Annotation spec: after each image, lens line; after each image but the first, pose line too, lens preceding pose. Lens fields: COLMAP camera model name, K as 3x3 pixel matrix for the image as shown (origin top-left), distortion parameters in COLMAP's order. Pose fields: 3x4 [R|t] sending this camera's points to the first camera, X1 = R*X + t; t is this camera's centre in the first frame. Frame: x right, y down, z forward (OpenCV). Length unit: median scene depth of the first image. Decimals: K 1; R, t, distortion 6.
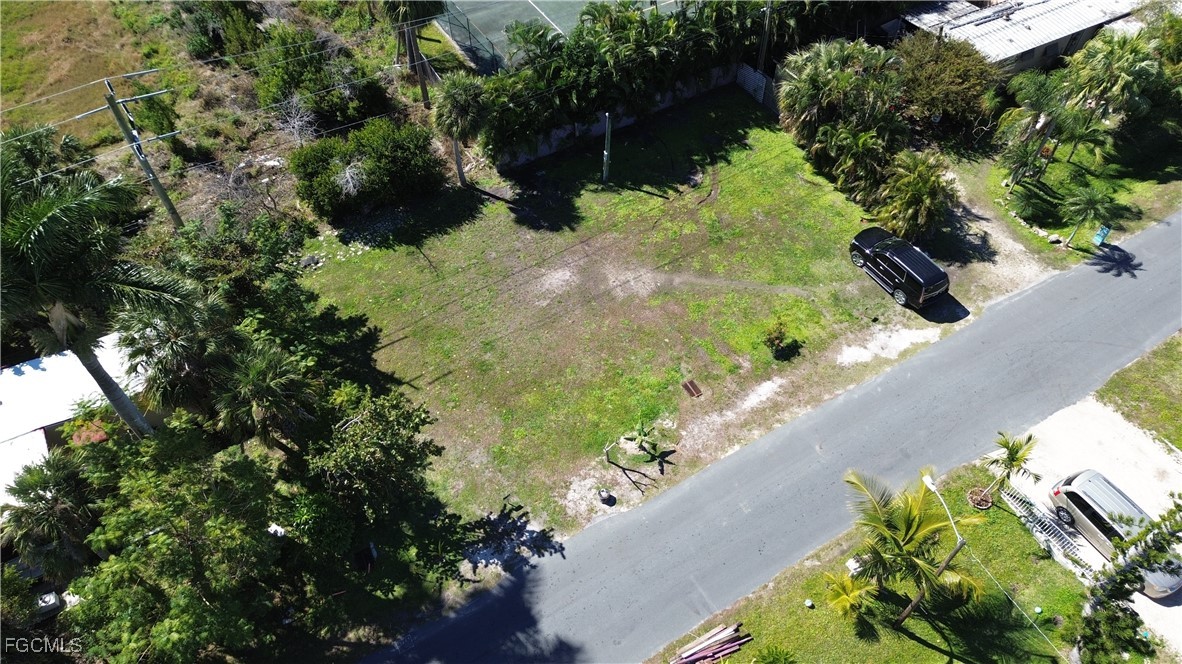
lens RADIAL K [[840.7, 0, 601.2], [0, 840.7, 335.5], [0, 0, 1]] dist [0.063230, -0.069431]
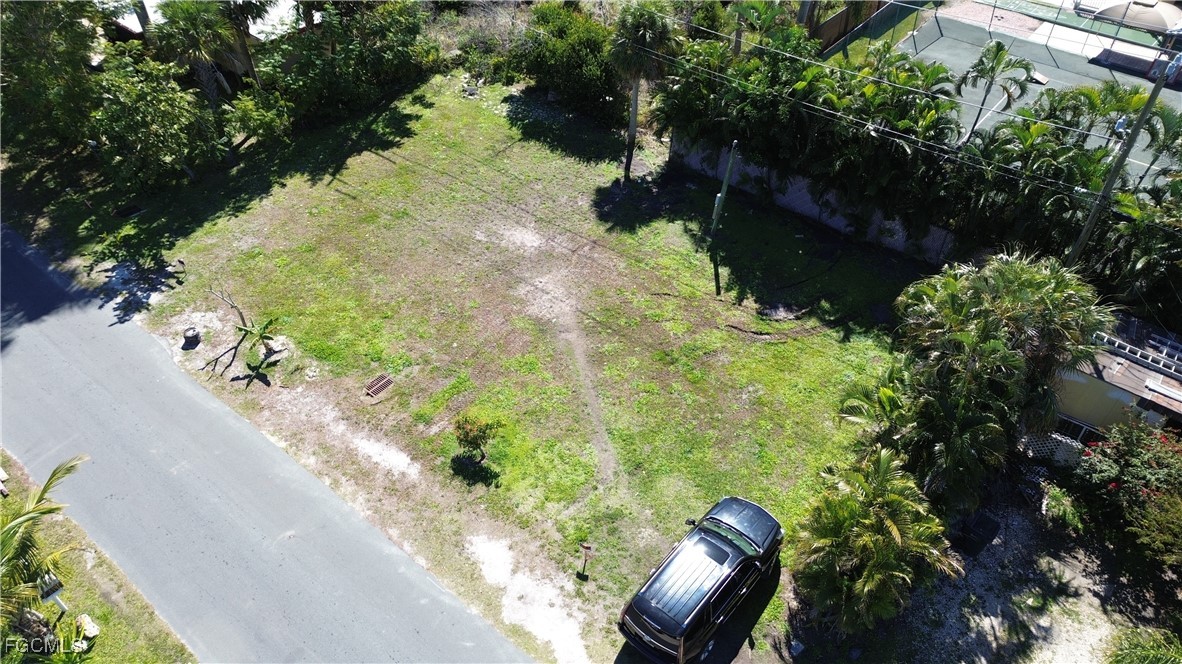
lens RADIAL K [[840.7, 0, 598.7], [0, 840.7, 333.7], [0, 0, 1]] dist [0.063230, -0.069431]
pose [[0.335667, 0.637832, -0.693180, 0.611570], [-0.739125, 0.634537, 0.225957, -0.254442], [0.583971, 0.436500, 0.684431, 0.554712]]
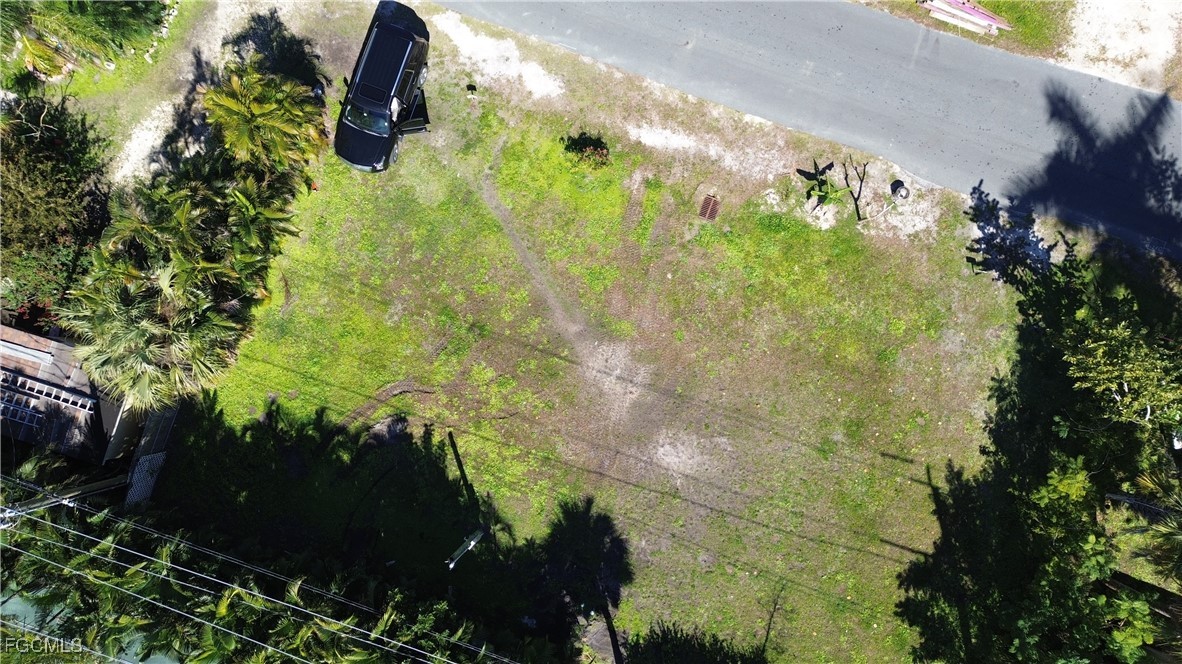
lens RADIAL K [[840.7, 0, 612.5], [0, 840.7, 326.8], [0, 0, 1]] dist [0.063230, -0.069431]
pose [[-0.630904, -0.775271, 0.030262, 0.050082], [0.606326, -0.468333, 0.642676, -0.538693], [-0.484076, 0.423815, 0.765540, 0.439535]]
